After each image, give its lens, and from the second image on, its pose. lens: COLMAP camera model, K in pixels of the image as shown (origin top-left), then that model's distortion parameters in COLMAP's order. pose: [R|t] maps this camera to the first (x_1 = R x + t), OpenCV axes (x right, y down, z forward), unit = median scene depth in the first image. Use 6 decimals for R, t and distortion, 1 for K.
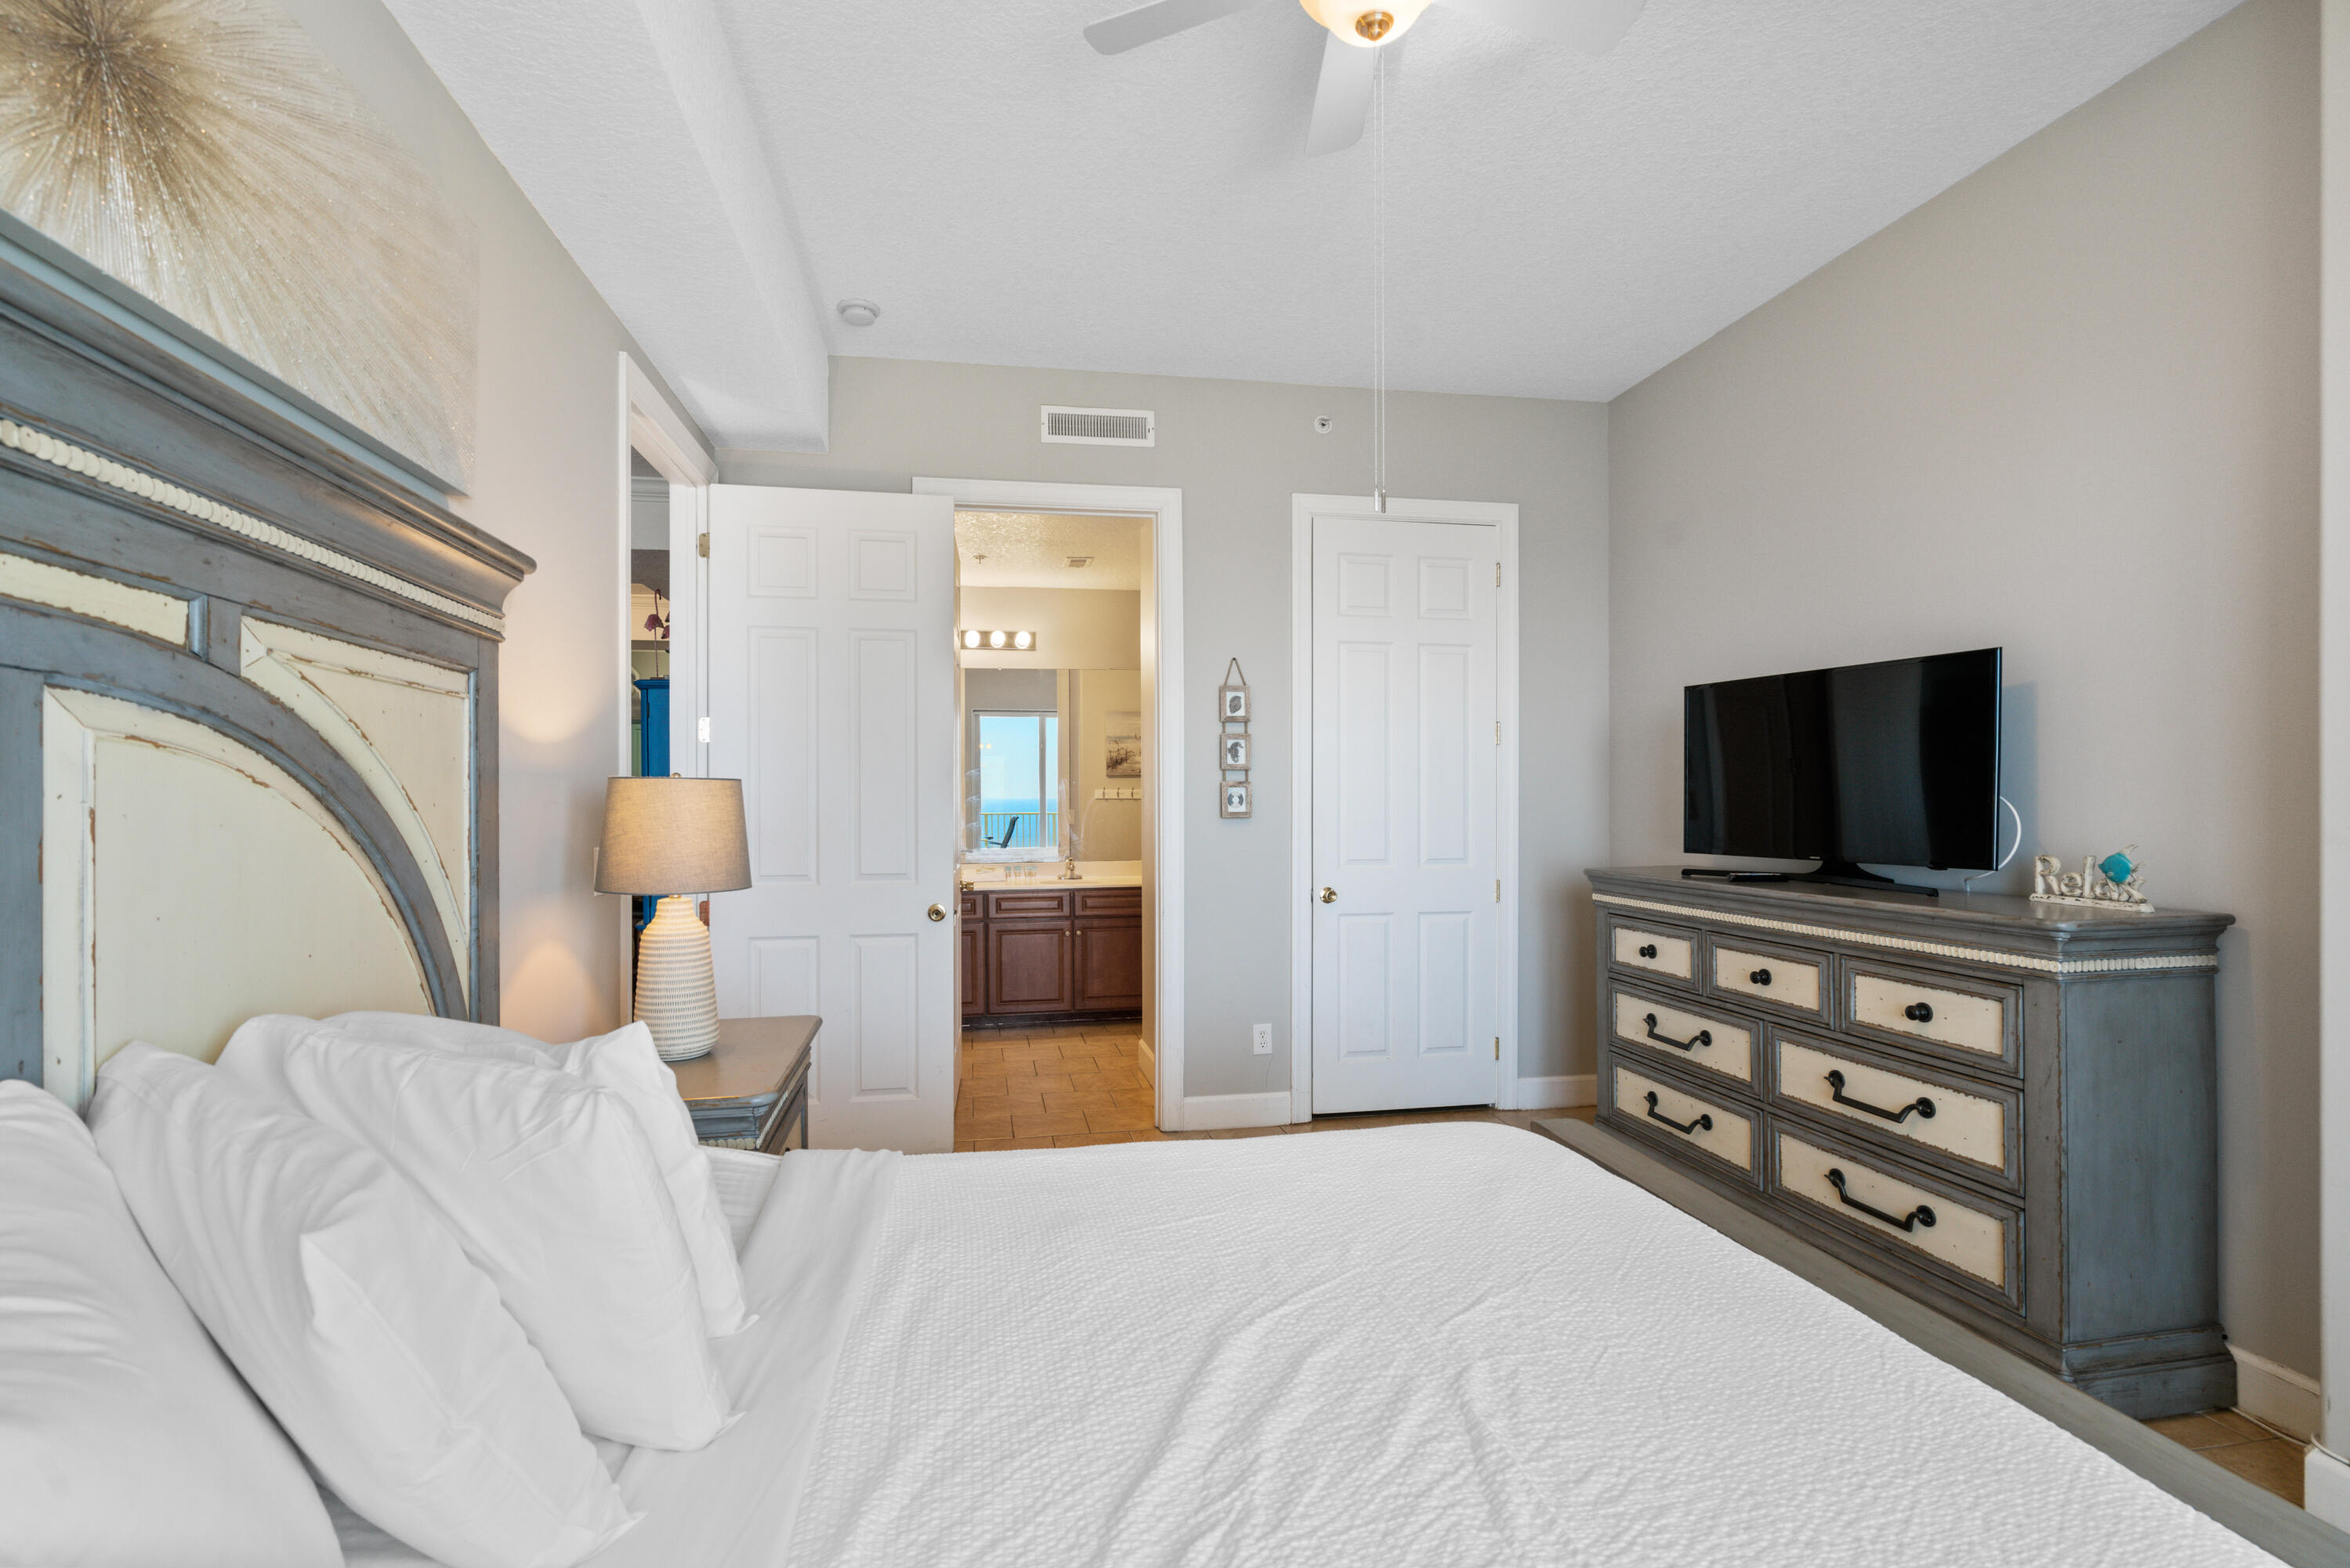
lens RADIAL K [[1070.4, 0, 1164.4], [0, 1070.4, 791.8], [0, 0, 1]] dist [-0.005260, 0.003206]
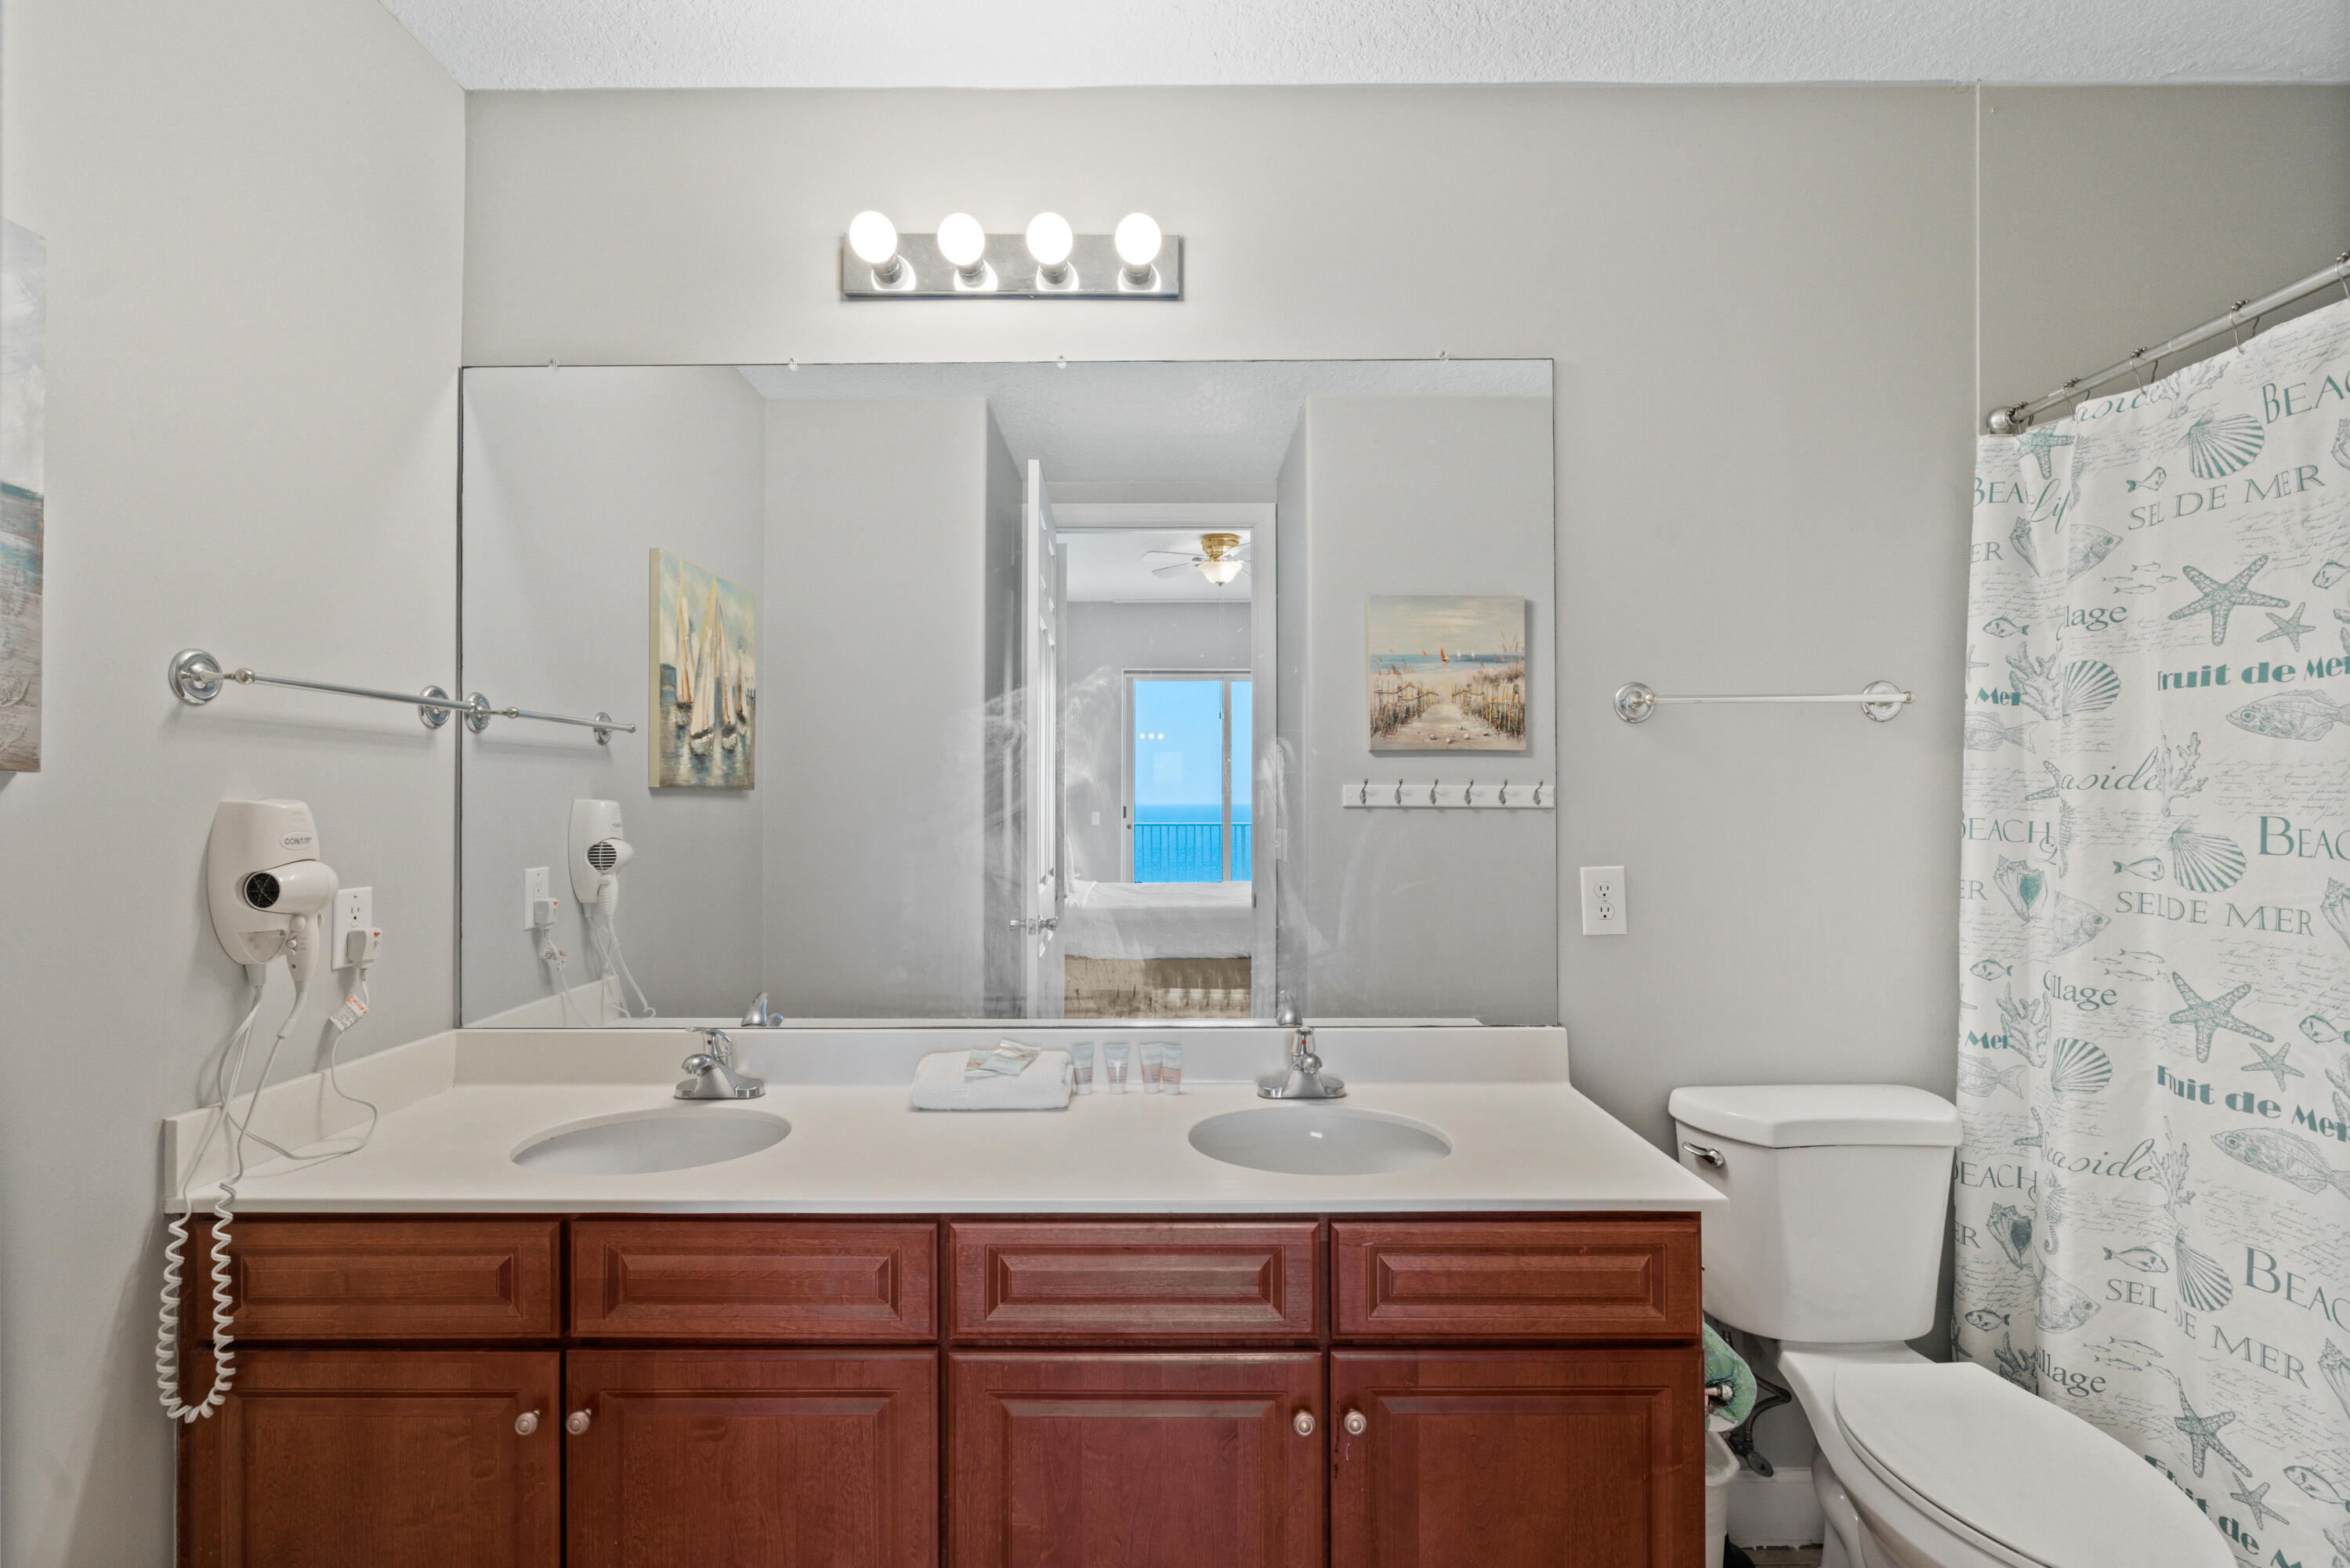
lens RADIAL K [[1070.4, 0, 1158.0], [0, 1070.4, 788.7], [0, 0, 1]] dist [-0.005260, 0.003206]
pose [[0.983402, 0.002969, -0.181417, -0.080472], [-0.004864, 0.999938, -0.010004, 0.005941], [0.181376, 0.010720, 0.983355, 0.775512]]
